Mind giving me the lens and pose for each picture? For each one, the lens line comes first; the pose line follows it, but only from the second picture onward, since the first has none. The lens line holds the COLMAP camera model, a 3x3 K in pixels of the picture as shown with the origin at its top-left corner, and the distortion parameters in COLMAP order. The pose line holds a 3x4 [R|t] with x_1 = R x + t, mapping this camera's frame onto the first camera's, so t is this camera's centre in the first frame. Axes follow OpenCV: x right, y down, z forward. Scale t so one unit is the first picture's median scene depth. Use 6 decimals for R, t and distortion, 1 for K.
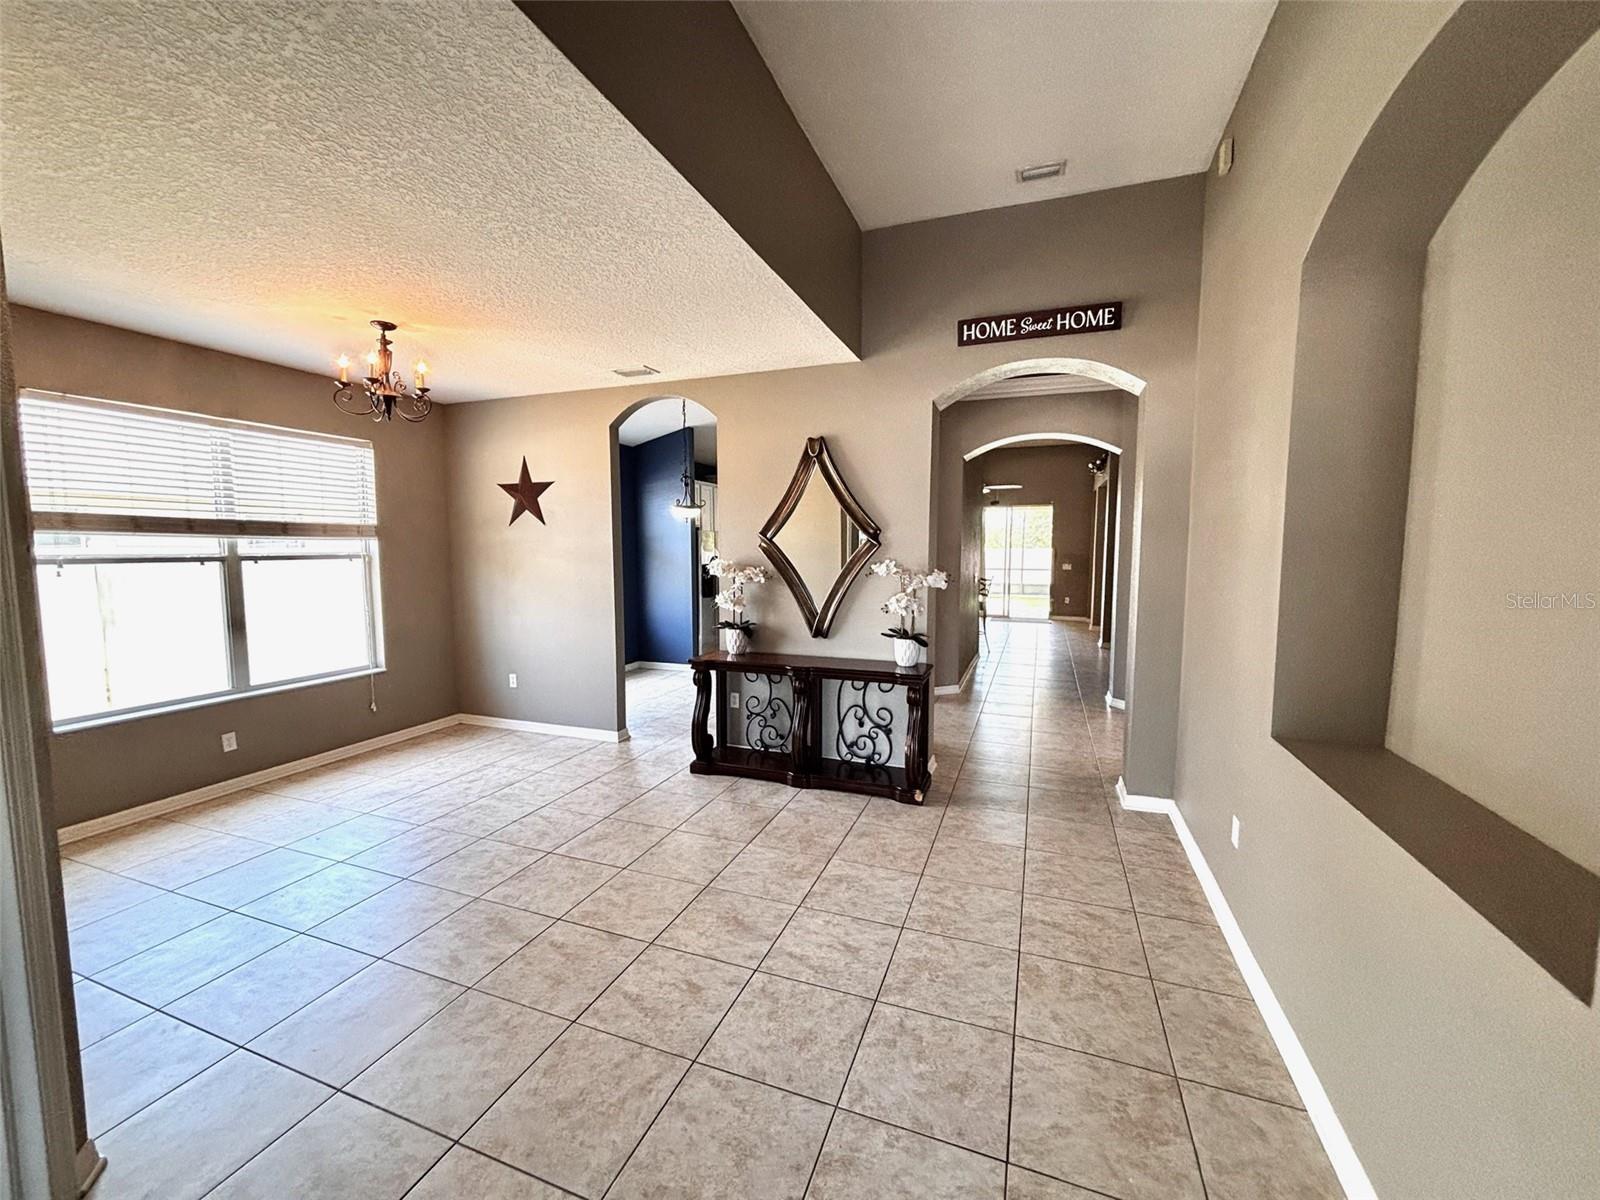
lens RADIAL K [[642.6, 0, 793.6], [0, 642.6, 602.4], [0, 0, 1]] dist [-0.003346, -0.000302]
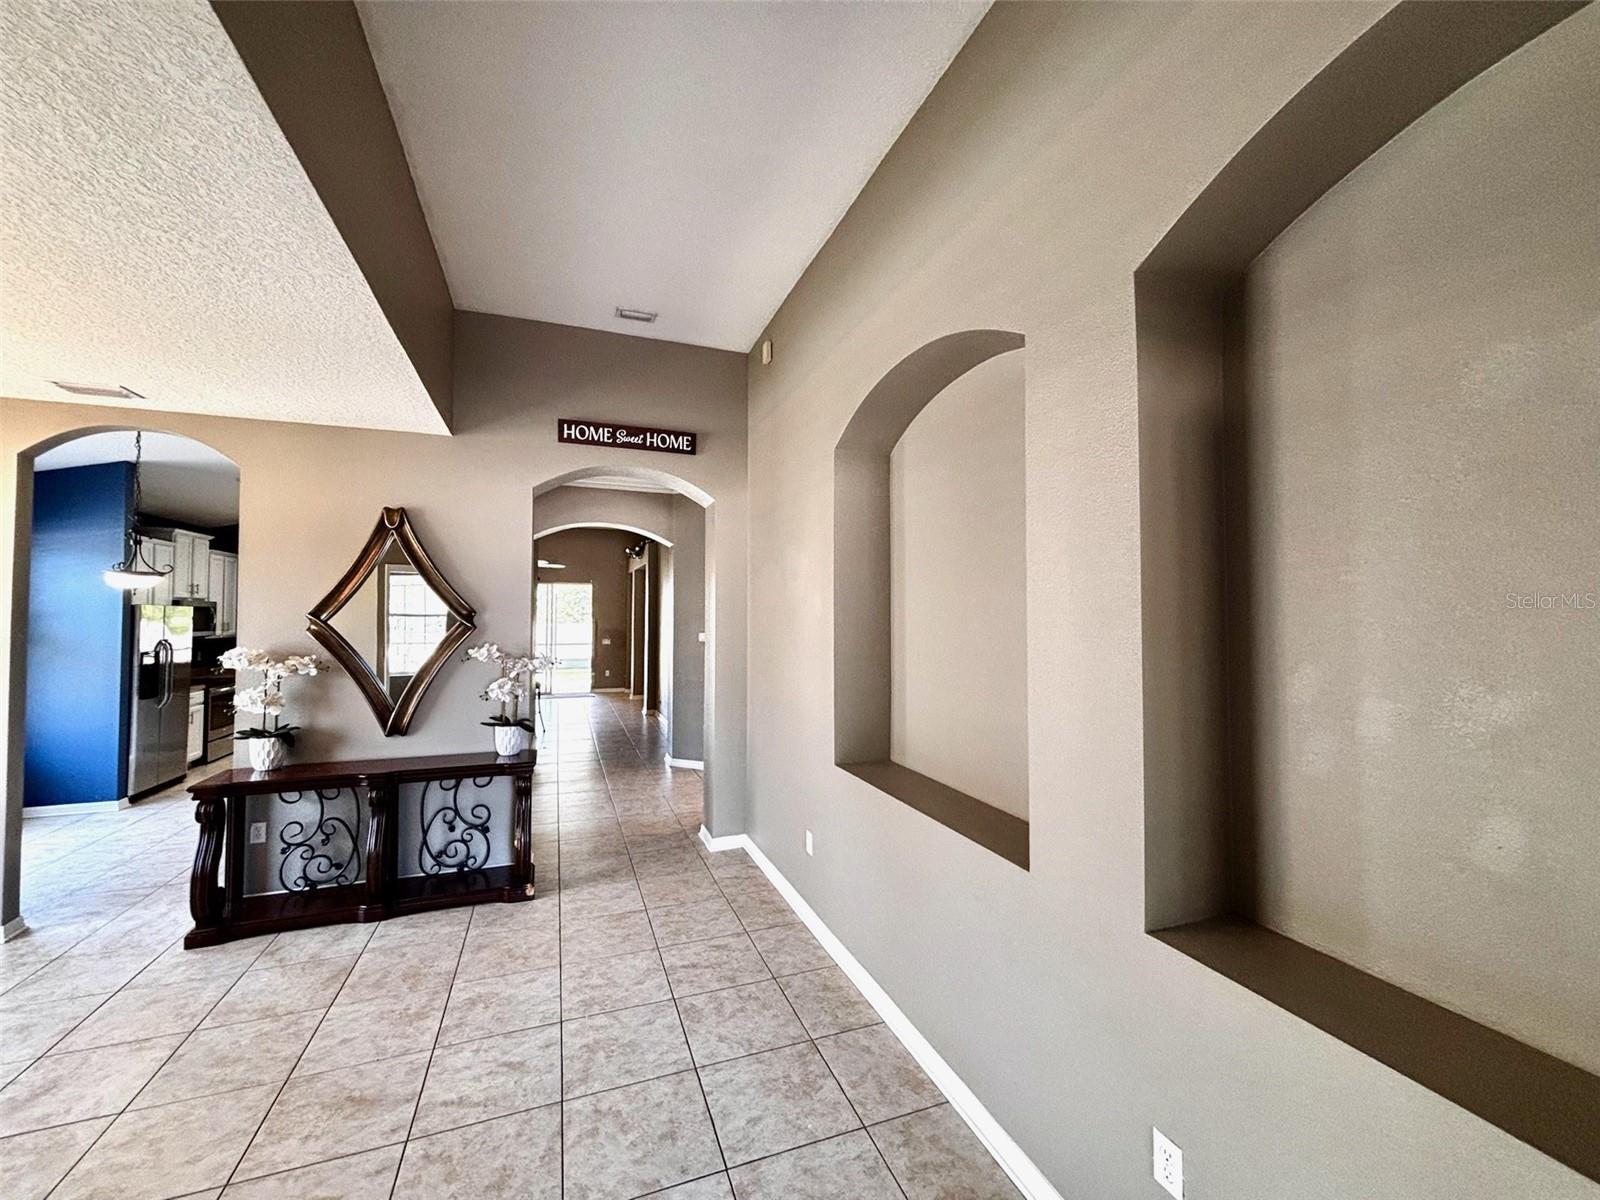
lens RADIAL K [[647.1, 0, 801.7], [0, 647.1, 604.5], [0, 0, 1]] dist [-0.001239, 0.000576]
pose [[0.744709, 0.016577, 0.667184, -0.142178], [0.056752, 0.994498, -0.088056, -0.013997], [-0.664972, 0.103440, 0.739670, -0.026900]]
